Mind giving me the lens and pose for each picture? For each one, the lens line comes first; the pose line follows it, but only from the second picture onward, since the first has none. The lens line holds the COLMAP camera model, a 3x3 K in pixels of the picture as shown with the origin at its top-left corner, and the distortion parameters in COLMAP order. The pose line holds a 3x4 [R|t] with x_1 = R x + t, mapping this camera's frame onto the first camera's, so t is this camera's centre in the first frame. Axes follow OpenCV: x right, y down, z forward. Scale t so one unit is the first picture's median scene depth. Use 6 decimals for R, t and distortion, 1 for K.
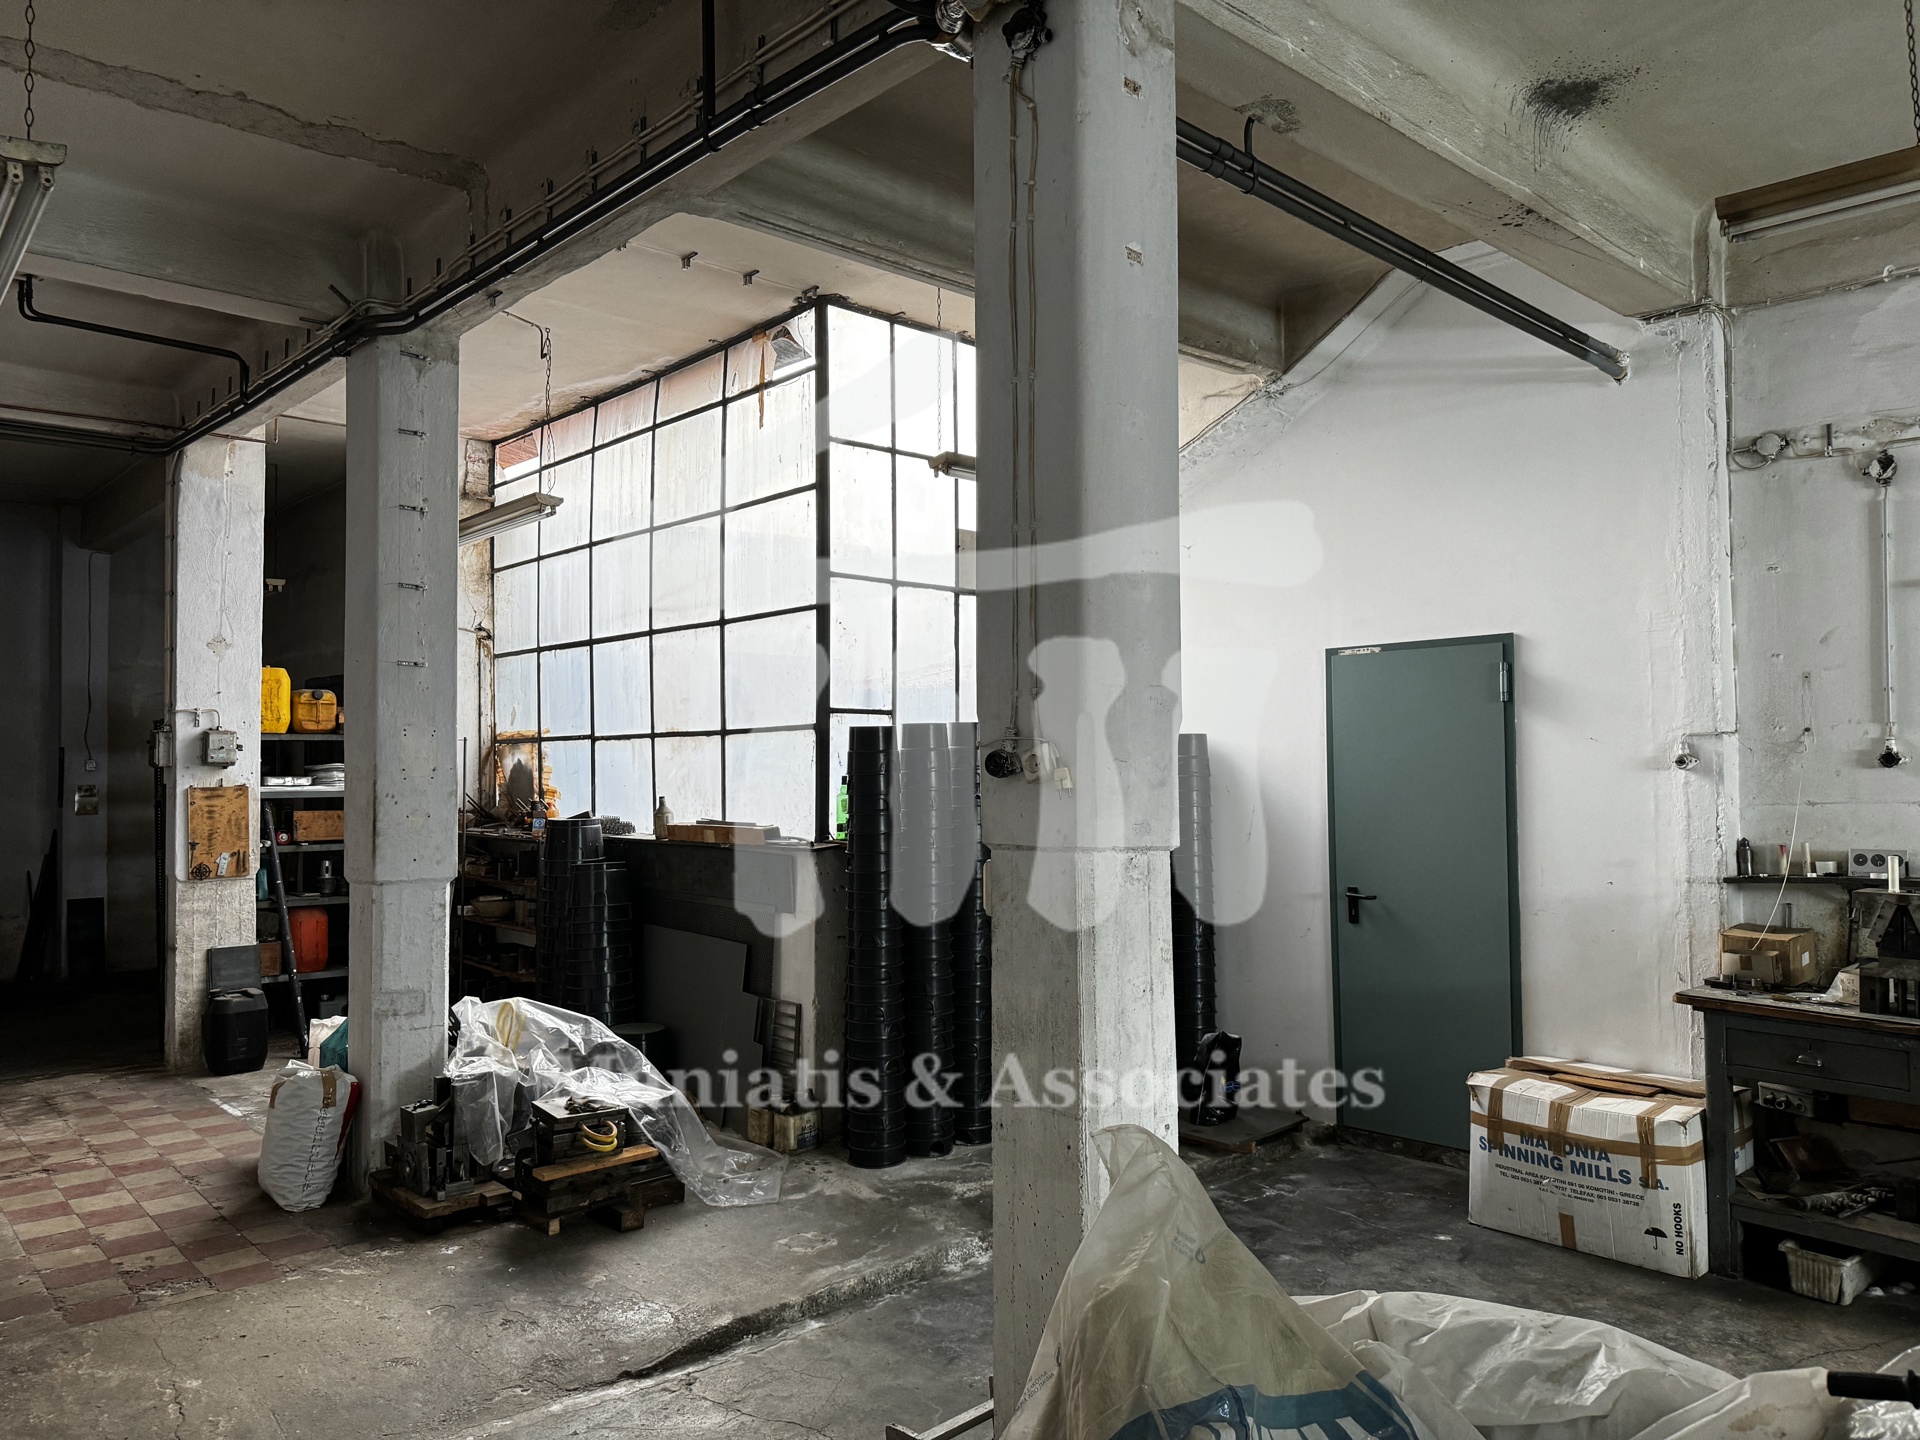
lens RADIAL K [[1345.2, 0, 960.6], [0, 1345.2, 727.1], [0, 0, 1]] dist [0.055891, -0.072047]
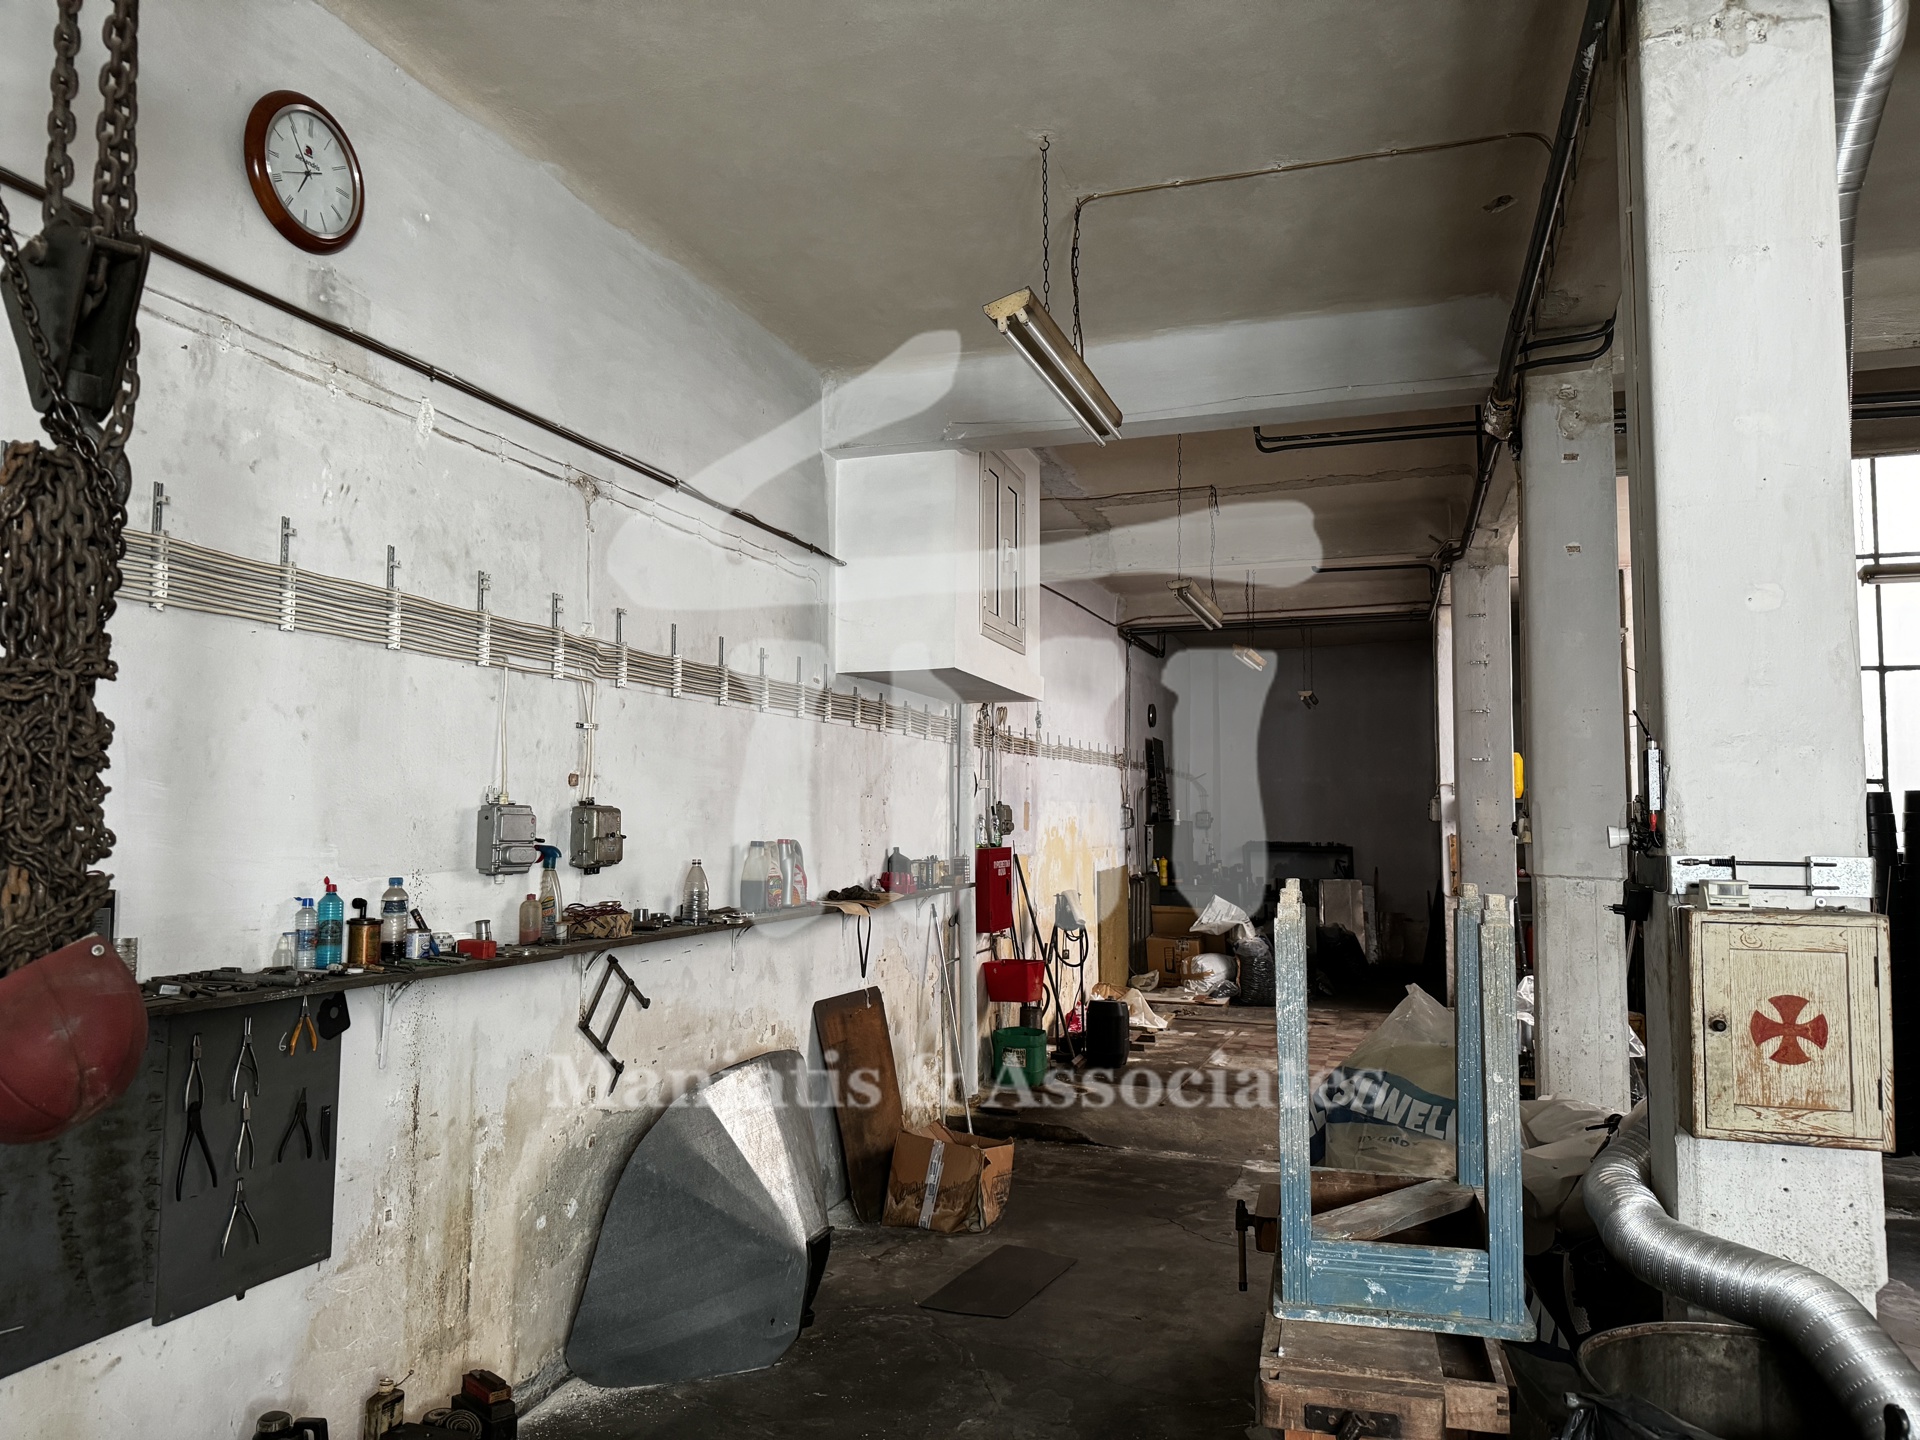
lens RADIAL K [[1345.2, 0, 965.1], [0, 1345.2, 721.5], [0, 0, 1]] dist [0.055891, -0.072047]
pose [[0.500201, -0.053278, -0.864269, 0.669643], [0.018949, 0.998540, -0.050588, -0.021165], [0.865702, 0.008927, 0.500480, -0.322963]]
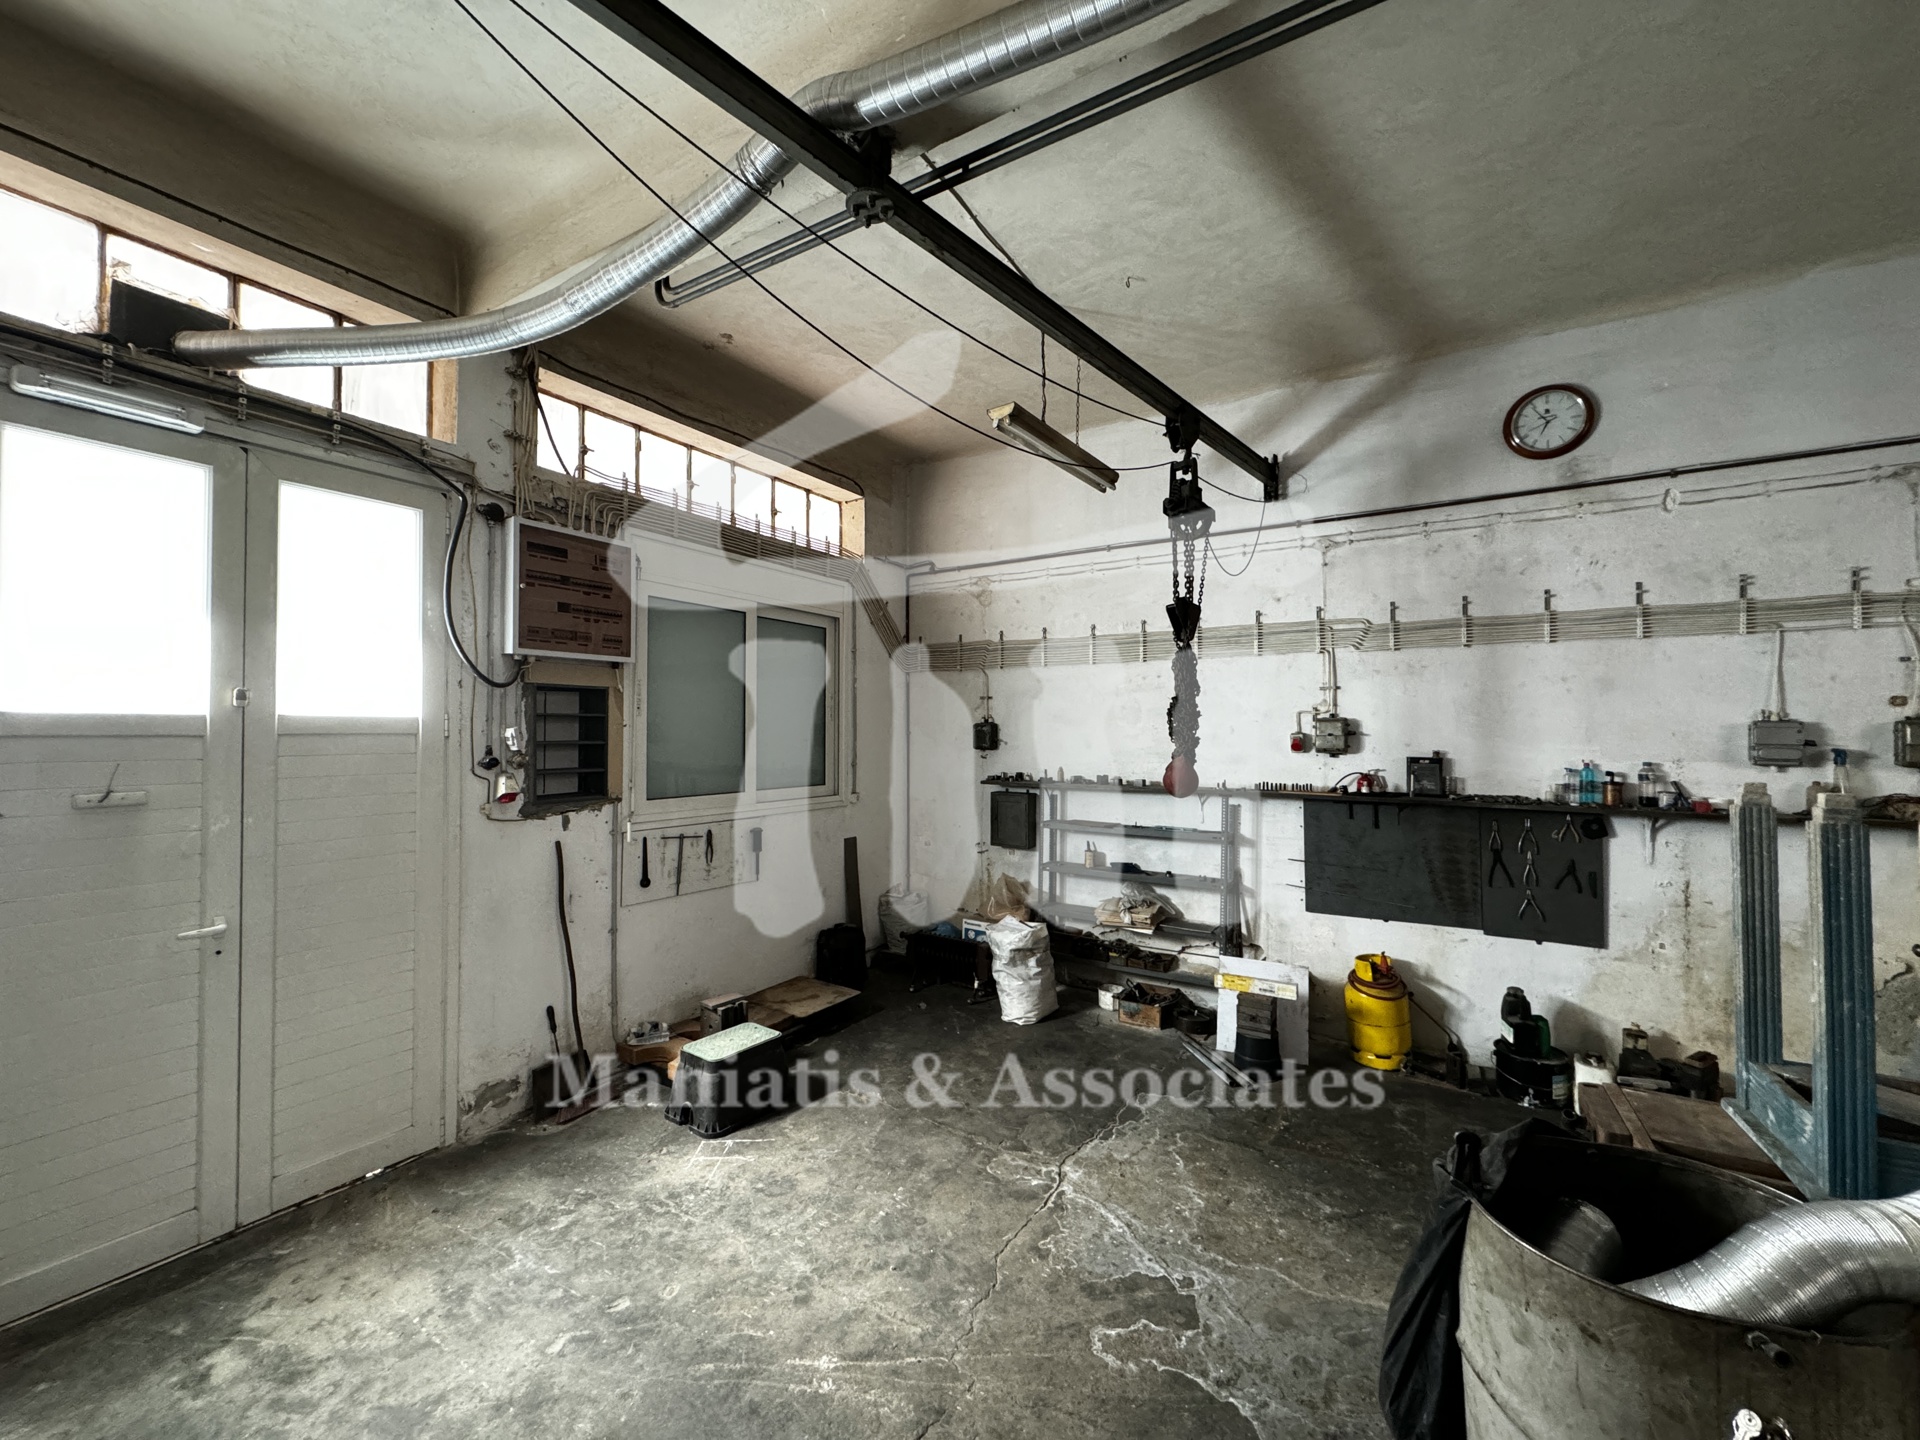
lens RADIAL K [[764.6, 0, 961.5], [0, 764.6, 720.9], [0, 0, 1]] dist [-0.001089, 0.000584]
pose [[-0.962363, 0.001829, -0.271763, 0.731521], [0.014206, 0.998949, -0.043582, -0.000128], [0.271397, -0.045802, -0.961377, 0.254331]]
